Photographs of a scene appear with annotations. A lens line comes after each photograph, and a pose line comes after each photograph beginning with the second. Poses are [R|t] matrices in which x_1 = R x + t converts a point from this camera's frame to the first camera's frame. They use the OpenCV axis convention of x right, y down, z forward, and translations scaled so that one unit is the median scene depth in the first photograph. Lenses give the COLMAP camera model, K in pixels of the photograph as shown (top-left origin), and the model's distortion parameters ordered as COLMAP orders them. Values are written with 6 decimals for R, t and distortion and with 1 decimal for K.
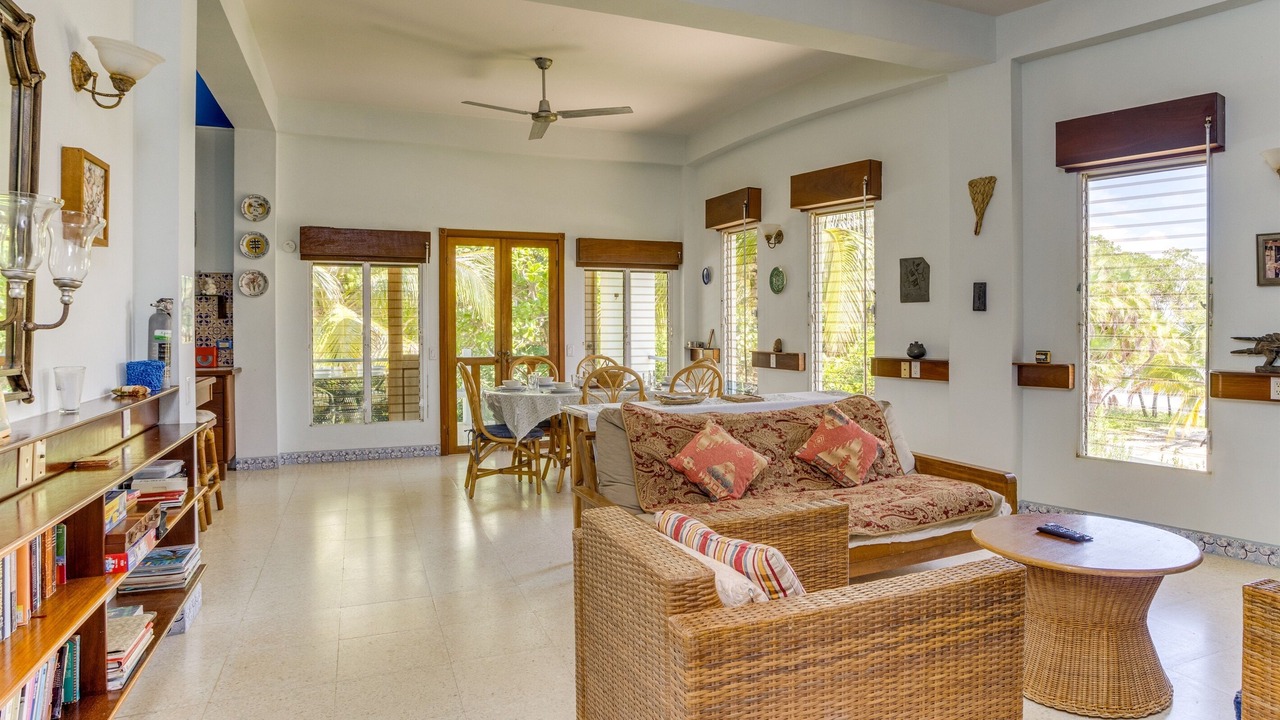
lens RADIAL K [[745.3, 0, 708.8], [0, 745.3, 331.9], [0, 0, 1]] dist [-0.107537, 0.058615]
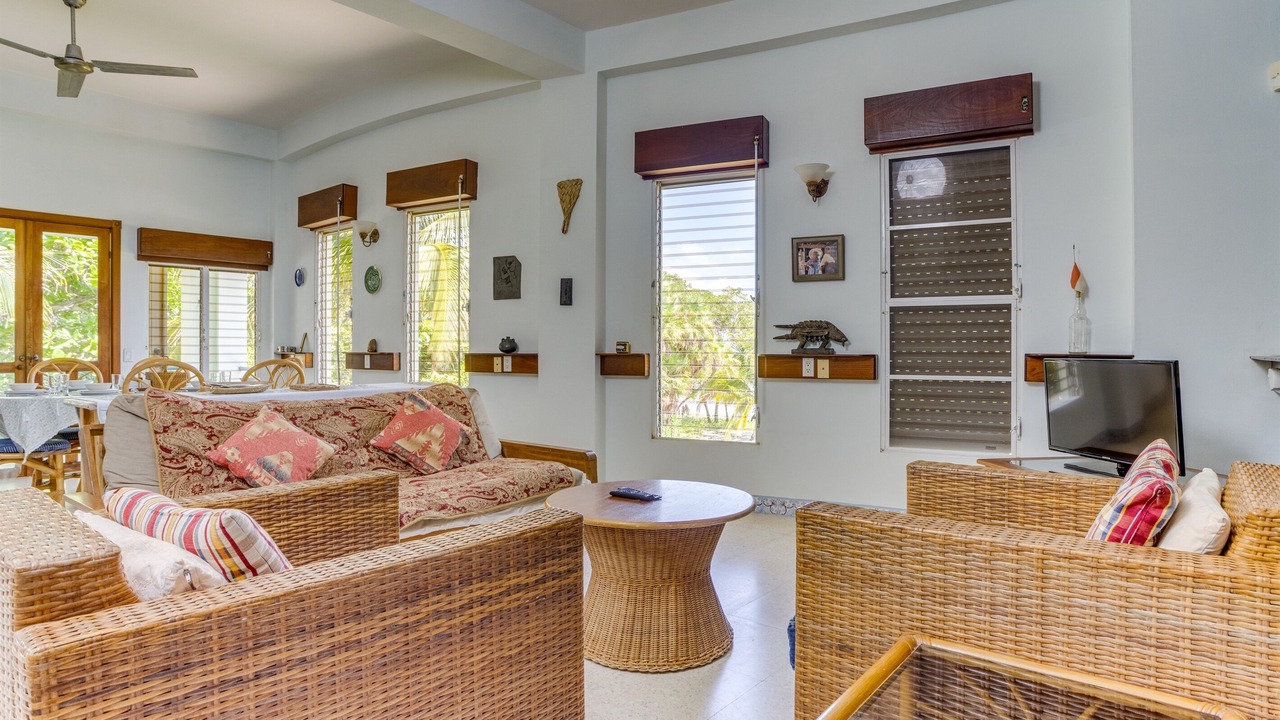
lens RADIAL K [[663.2, 0, 644.7], [0, 663.2, 357.8], [0, 0, 1]] dist [-0.083109, 0.039655]
pose [[0.902091, 0.000745, 0.431544, 0.065990], [0.001246, 0.999990, -0.004330, 0.056618], [-0.431543, 0.004443, 0.902081, 0.103205]]
